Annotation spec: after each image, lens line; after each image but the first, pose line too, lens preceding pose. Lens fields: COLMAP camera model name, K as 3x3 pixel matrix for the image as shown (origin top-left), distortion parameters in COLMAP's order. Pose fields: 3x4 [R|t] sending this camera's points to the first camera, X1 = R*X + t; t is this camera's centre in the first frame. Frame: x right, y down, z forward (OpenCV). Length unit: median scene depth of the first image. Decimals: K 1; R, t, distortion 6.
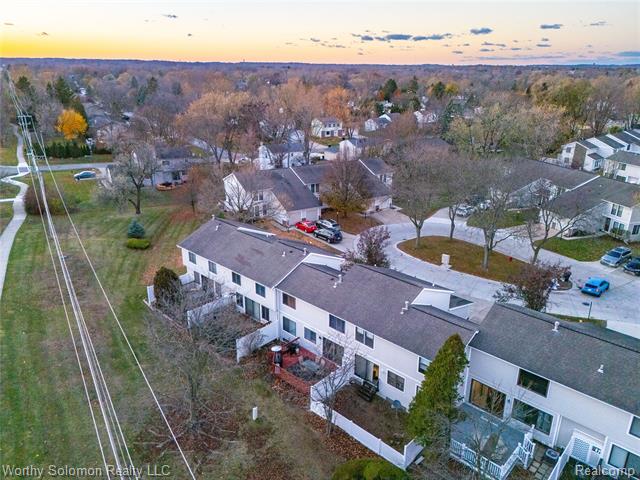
lens RADIAL K [[466.5, 0, 320.0], [0, 466.5, 240.0], [0, 0, 1]] dist [0.075610, -0.073418]
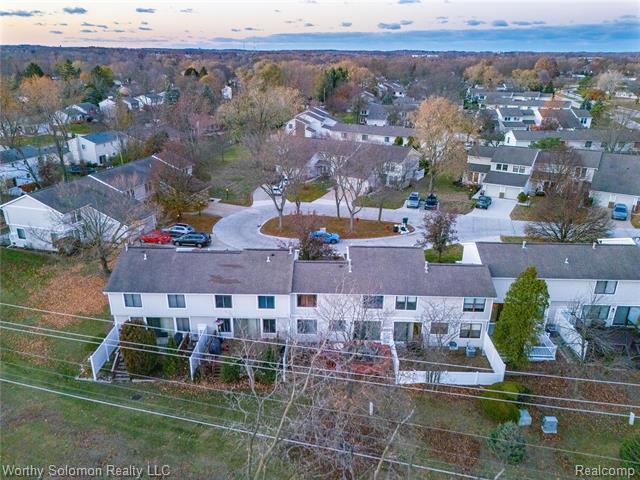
lens RADIAL K [[466.5, 0, 320.0], [0, 466.5, 240.0], [0, 0, 1]] dist [0.075610, -0.073418]
pose [[0.743039, -0.246971, 0.622012, -0.504793], [0.227235, 0.967306, 0.112622, -0.077910], [-0.629490, 0.057661, 0.774866, 0.181593]]
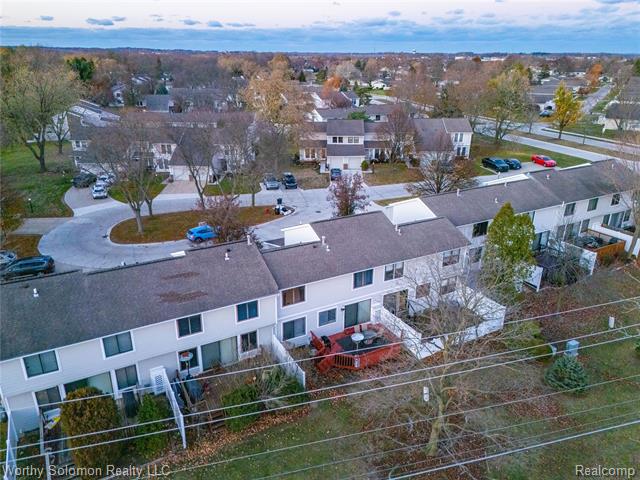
lens RADIAL K [[466.5, 0, 320.0], [0, 466.5, 240.0], [0, 0, 1]] dist [0.075610, -0.073418]
pose [[0.305293, -0.352403, 0.884652, -0.571743], [0.323379, 0.912163, 0.251764, -0.109291], [-0.895668, 0.209216, 0.392437, 0.521520]]
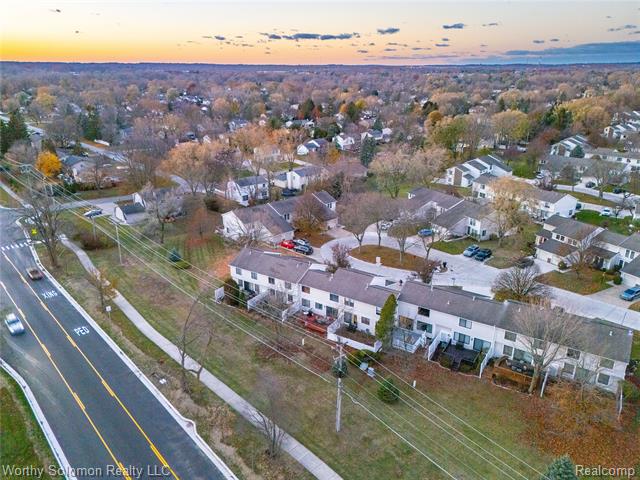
lens RADIAL K [[466.5, 0, 320.0], [0, 466.5, 240.0], [0, 0, 1]] dist [0.075610, -0.073418]
pose [[0.982694, -0.070155, 0.171439, -0.263900], [0.069885, 0.997526, 0.007621, -0.068683], [-0.171550, 0.004492, 0.985165, -0.736305]]
